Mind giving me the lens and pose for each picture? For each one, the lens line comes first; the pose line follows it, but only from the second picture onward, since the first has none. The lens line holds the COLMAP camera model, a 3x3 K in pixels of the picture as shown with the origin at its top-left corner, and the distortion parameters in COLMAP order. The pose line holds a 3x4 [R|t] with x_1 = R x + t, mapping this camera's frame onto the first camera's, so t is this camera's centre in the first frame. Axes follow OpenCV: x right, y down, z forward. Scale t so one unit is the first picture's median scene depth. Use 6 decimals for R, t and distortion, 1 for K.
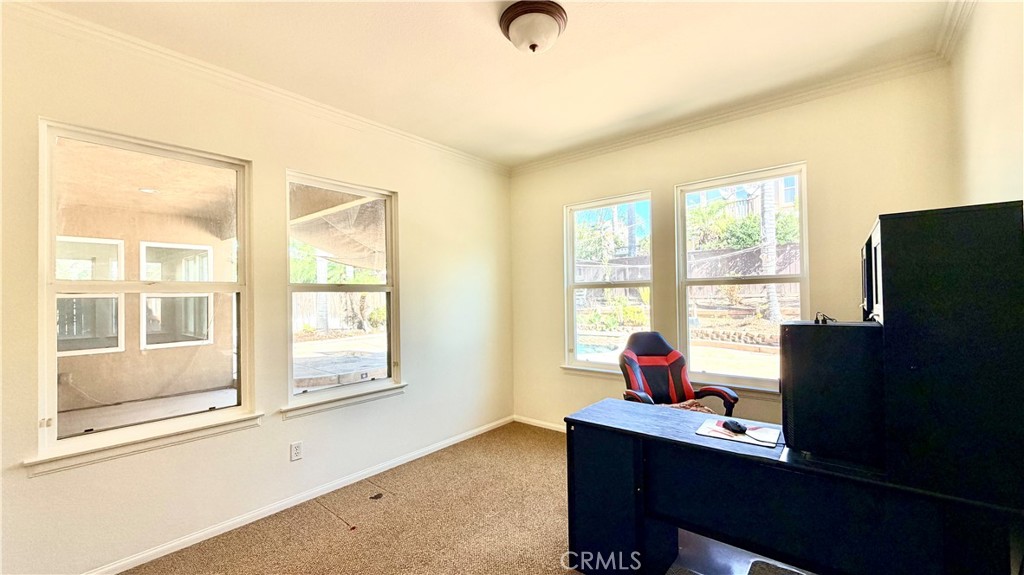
lens RADIAL K [[409.2, 0, 510.2], [0, 409.2, 290.3], [0, 0, 1]] dist [0.001256, 0.000209]
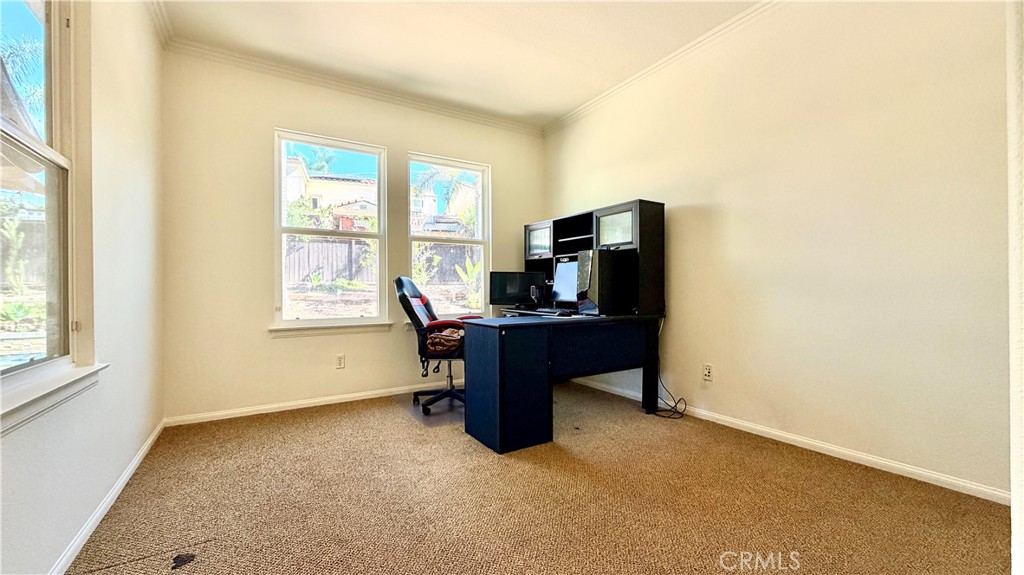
lens RADIAL K [[409.2, 0, 510.2], [0, 409.2, 290.3], [0, 0, 1]] dist [0.001256, 0.000209]
pose [[0.311543, 0.014438, 0.950122, -0.476188], [-0.009587, 0.999881, -0.012050, 0.115006], [-0.950184, -0.005355, 0.311645, 0.310026]]
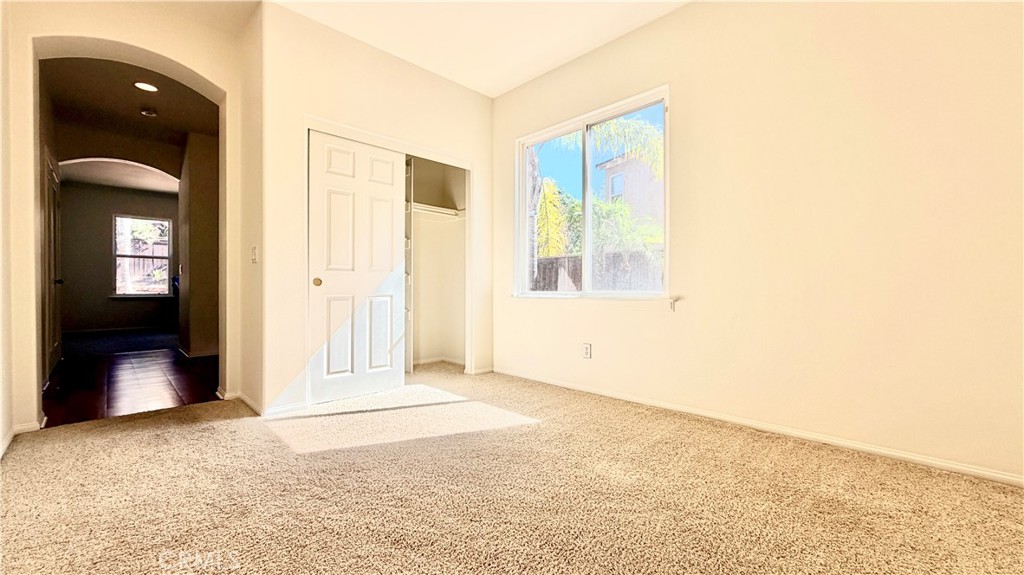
lens RADIAL K [[409.2, 0, 510.2], [0, 409.2, 290.3], [0, 0, 1]] dist [0.001256, 0.000209]
pose [[0.096768, 0.012996, 0.995222, -1.586632], [-0.012683, 0.999850, -0.011824, 0.152147], [-0.995226, -0.011478, 0.096918, -1.040513]]
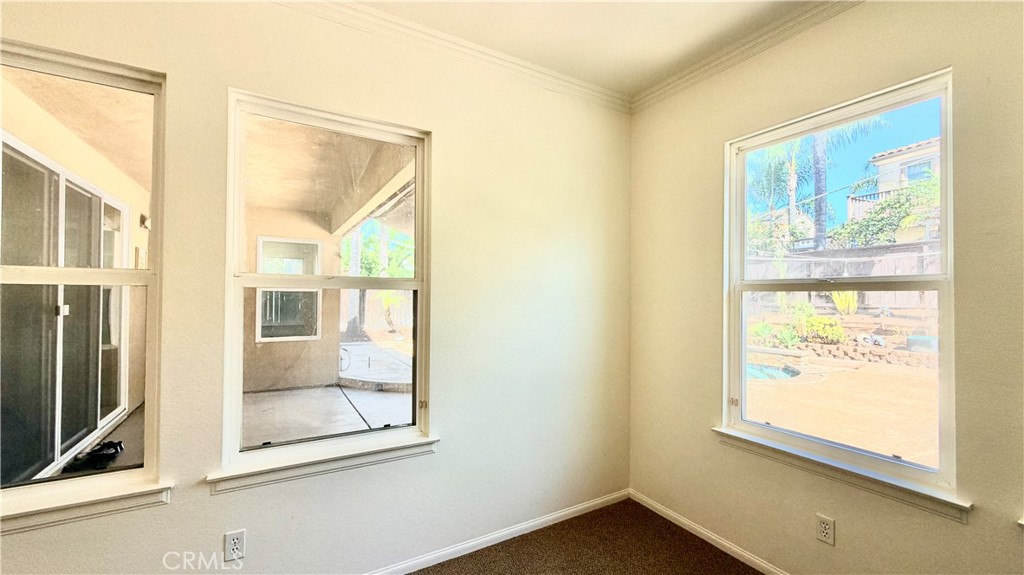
lens RADIAL K [[409.2, 0, 510.2], [0, 409.2, 290.3], [0, 0, 1]] dist [0.001256, 0.000209]
pose [[0.942512, 0.019763, -0.333586, 0.043926], [-0.019537, 0.999801, 0.004033, -0.000901], [0.333600, 0.002716, 0.942711, 0.373086]]
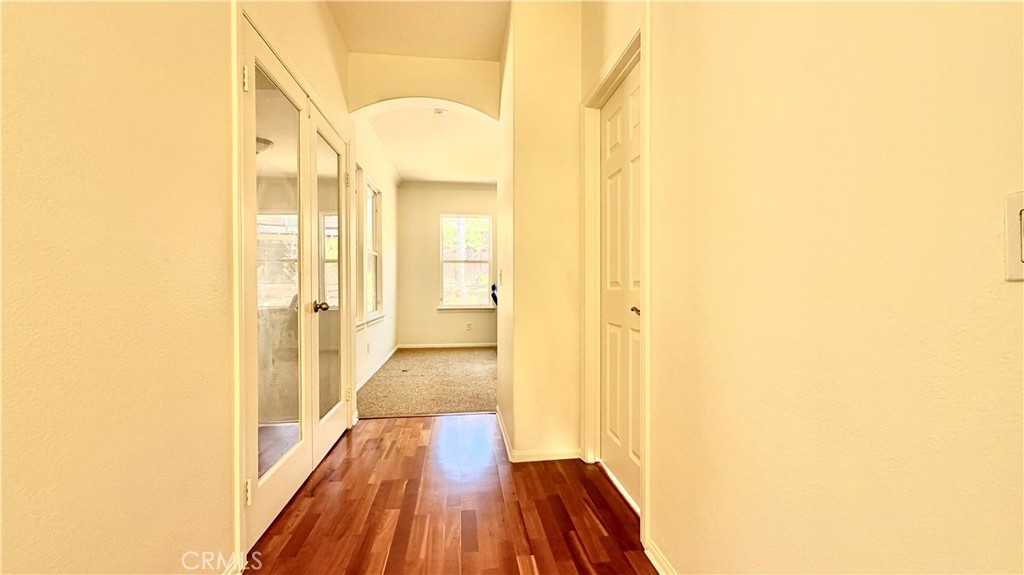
lens RADIAL K [[409.2, 0, 510.2], [0, 409.2, 290.3], [0, 0, 1]] dist [0.001256, 0.000209]
pose [[0.677702, 0.010201, 0.735266, -0.902012], [-0.019648, 0.999798, 0.004238, 0.097169], [-0.735075, -0.017319, 0.677765, -0.354742]]
